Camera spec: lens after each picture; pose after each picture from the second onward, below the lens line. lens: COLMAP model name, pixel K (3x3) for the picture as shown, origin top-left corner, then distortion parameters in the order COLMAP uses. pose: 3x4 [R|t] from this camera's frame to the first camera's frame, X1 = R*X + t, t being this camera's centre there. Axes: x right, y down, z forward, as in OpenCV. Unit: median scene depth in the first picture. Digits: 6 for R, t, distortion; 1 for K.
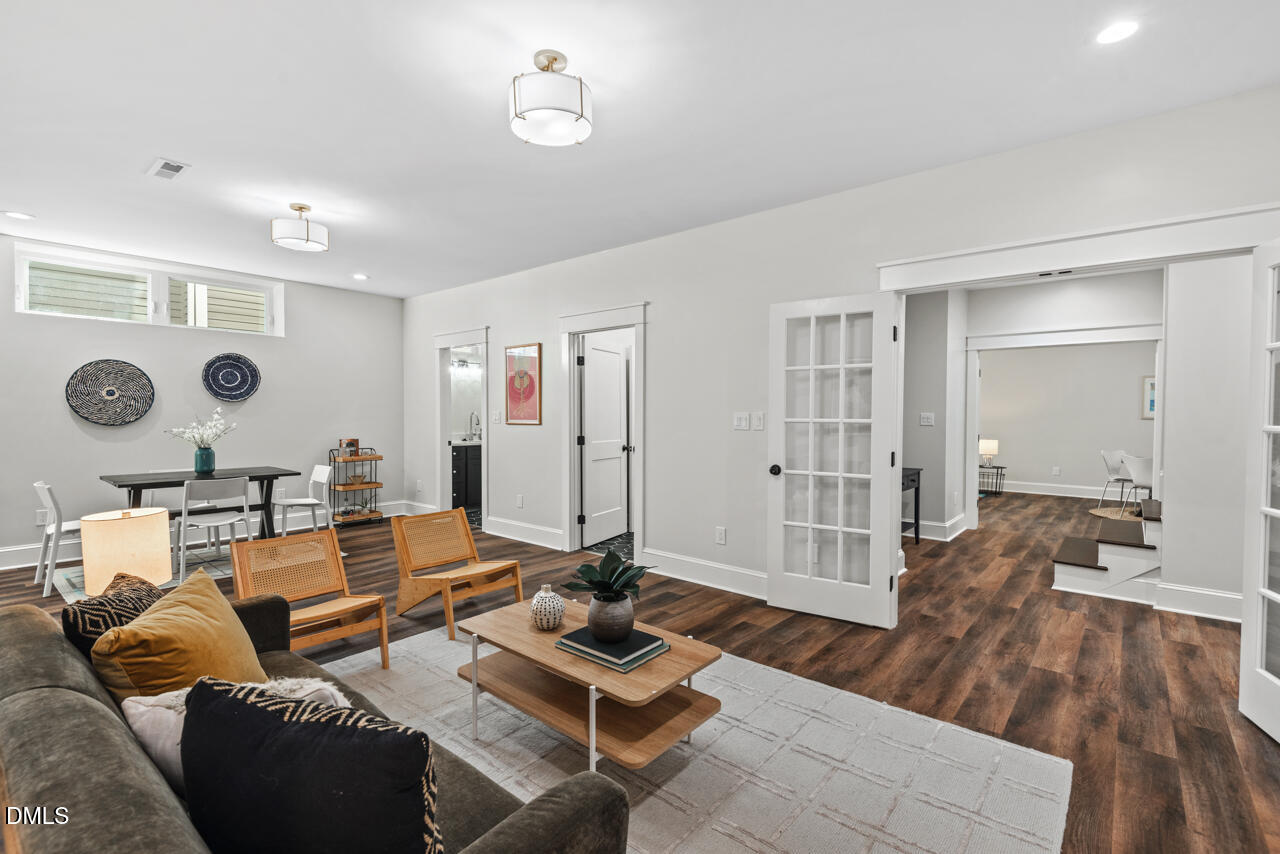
lens RADIAL K [[576.7, 0, 639.4], [0, 576.7, 423.0], [0, 0, 1]] dist [0.037086, -0.023066]
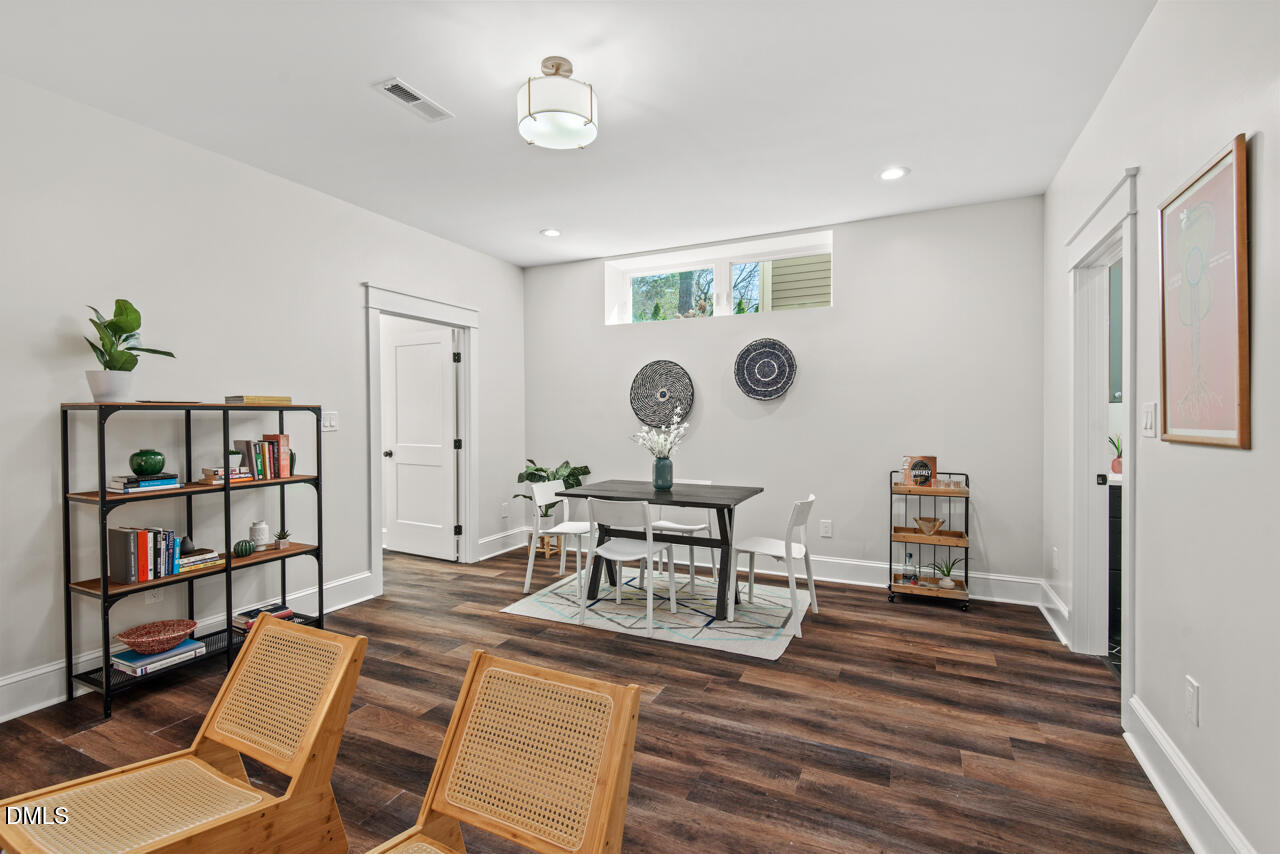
lens RADIAL K [[576.7, 0, 639.4], [0, 576.7, 423.0], [0, 0, 1]] dist [0.037086, -0.023066]
pose [[0.251210, 0.005343, -0.967918, 0.016345], [-0.012568, 0.999918, 0.002257, -0.005766], [0.967851, 0.011598, 0.251257, 0.725873]]
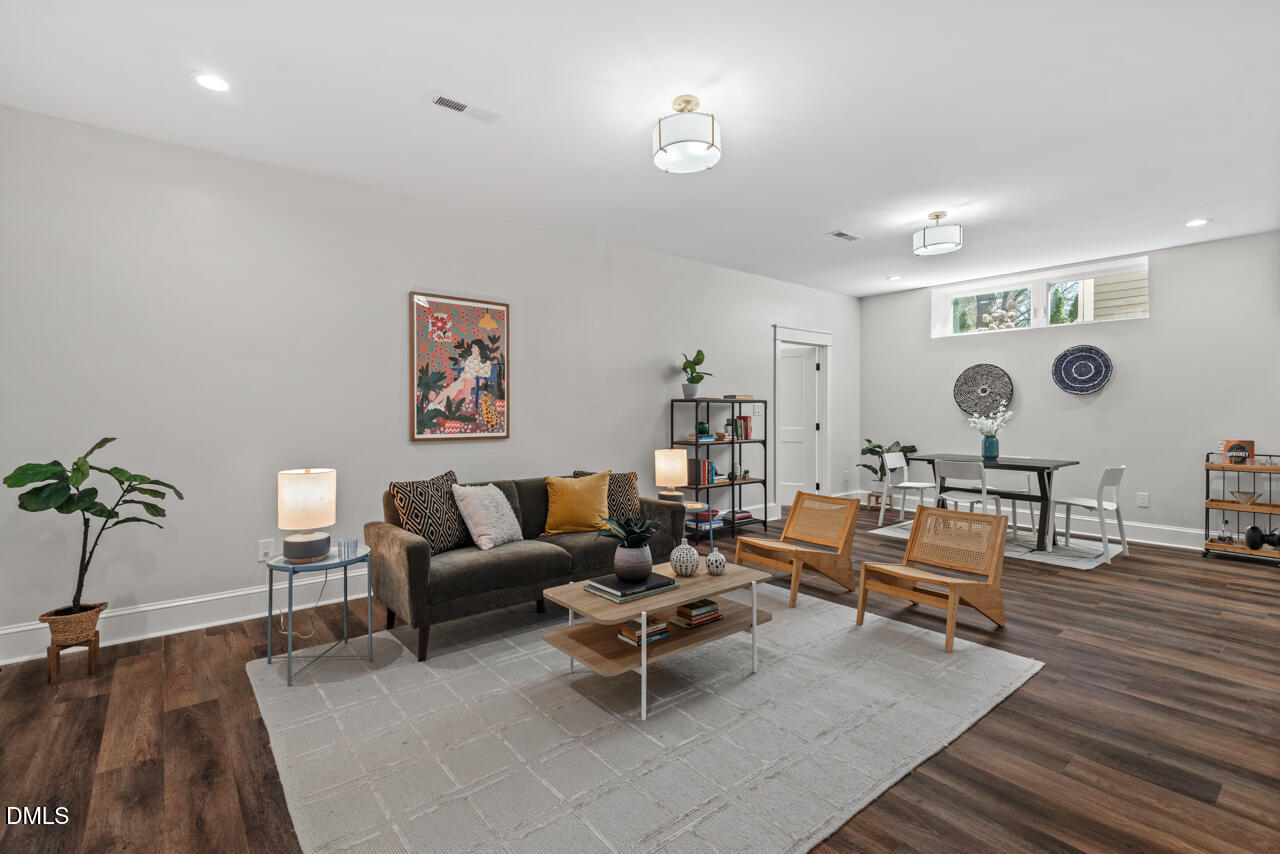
lens RADIAL K [[581.4, 0, 625.7], [0, 581.4, 409.8], [0, 0, 1]] dist [0.002028, -0.008067]
pose [[-0.206326, -0.008985, -0.978442, 0.470088], [-0.021062, 0.999767, -0.004739, 0.011437], [0.978257, 0.019630, -0.206467, 0.512504]]
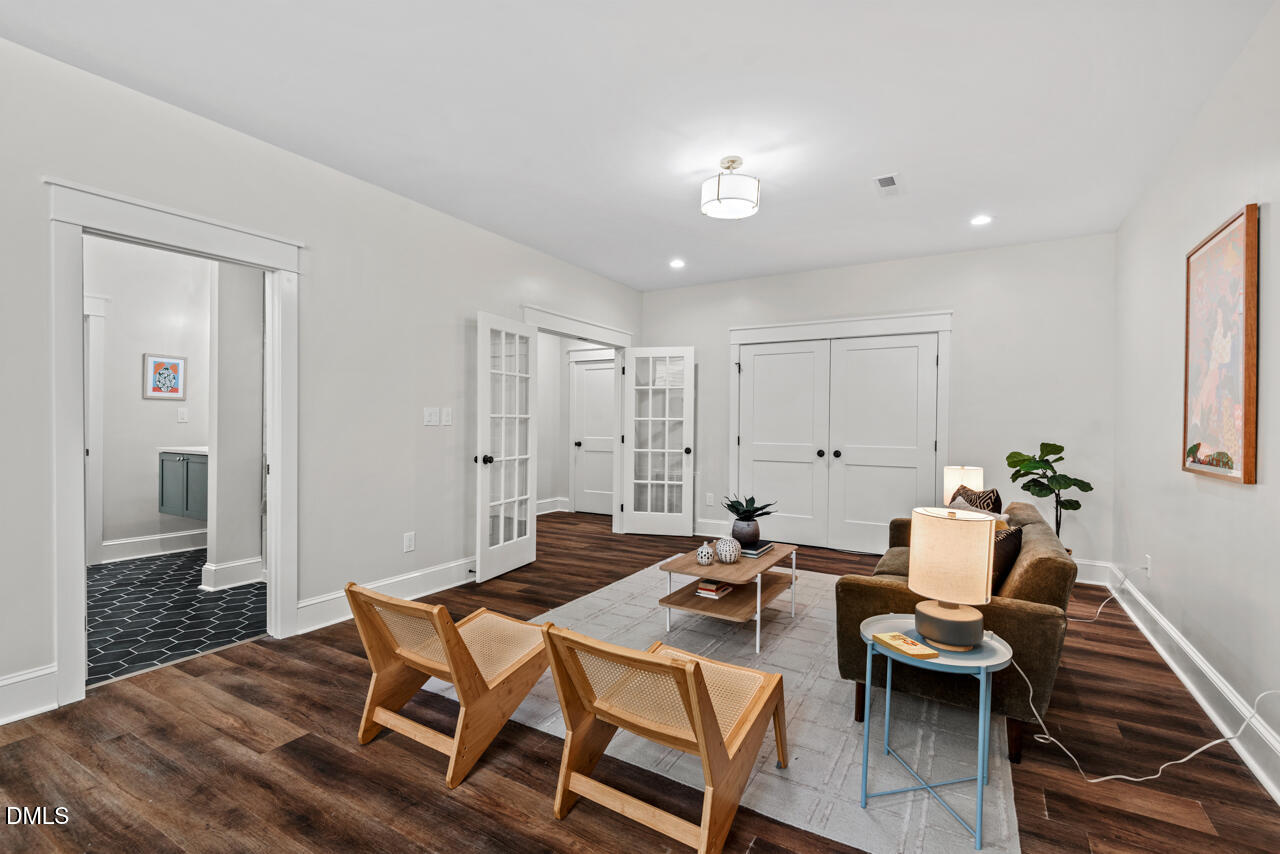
lens RADIAL K [[576.7, 0, 639.4], [0, 576.7, 423.0], [0, 0, 1]] dist [0.037086, -0.023066]
pose [[-0.168284, -0.009401, 0.985694, -0.681617], [0.009893, 0.999888, 0.011226, 0.000514], [-0.985689, 0.011641, -0.168172, 0.658445]]
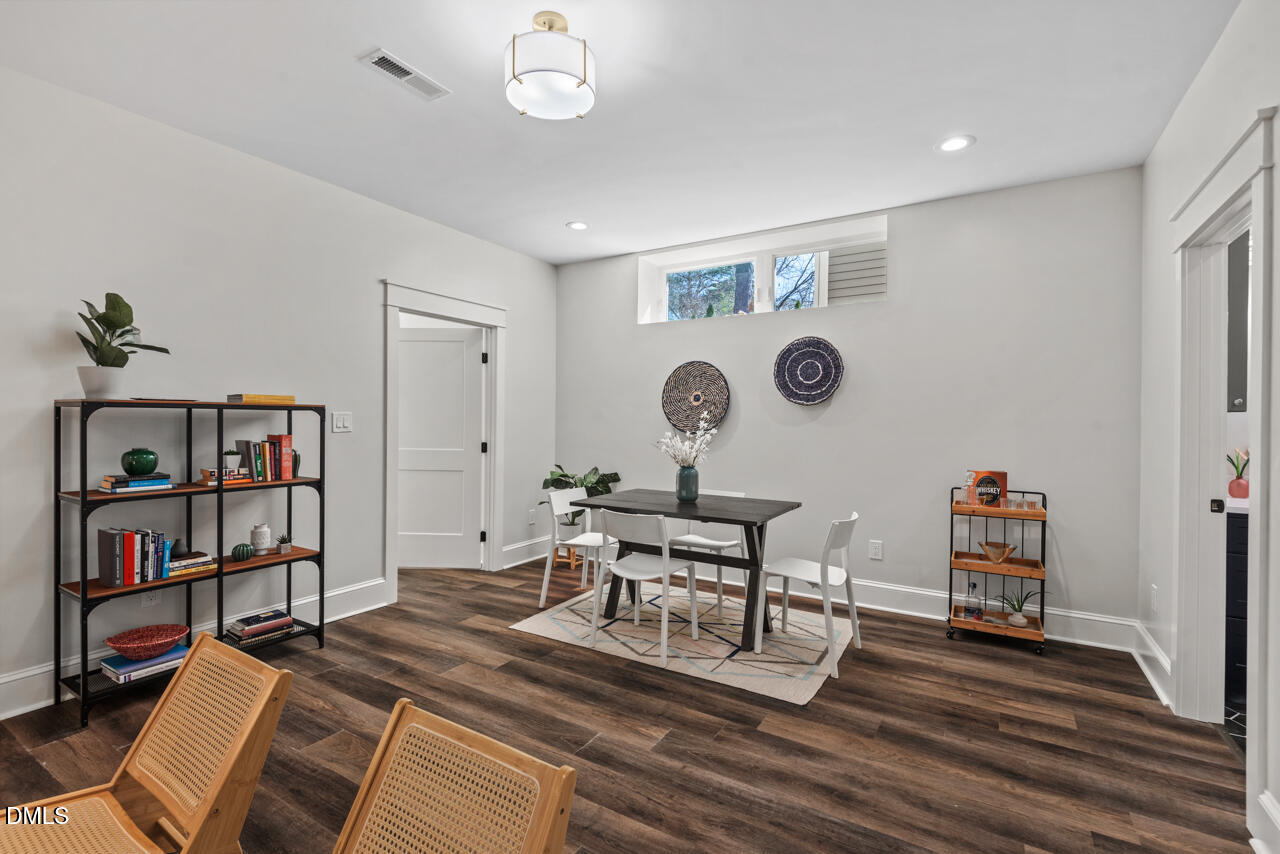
lens RADIAL K [[576.7, 0, 639.4], [0, 576.7, 423.0], [0, 0, 1]] dist [0.037086, -0.023066]
pose [[0.151011, -0.000089, -0.988532, -0.033925], [-0.026506, 0.999640, -0.004139, -0.006701], [0.988177, 0.026827, 0.150954, 0.783001]]
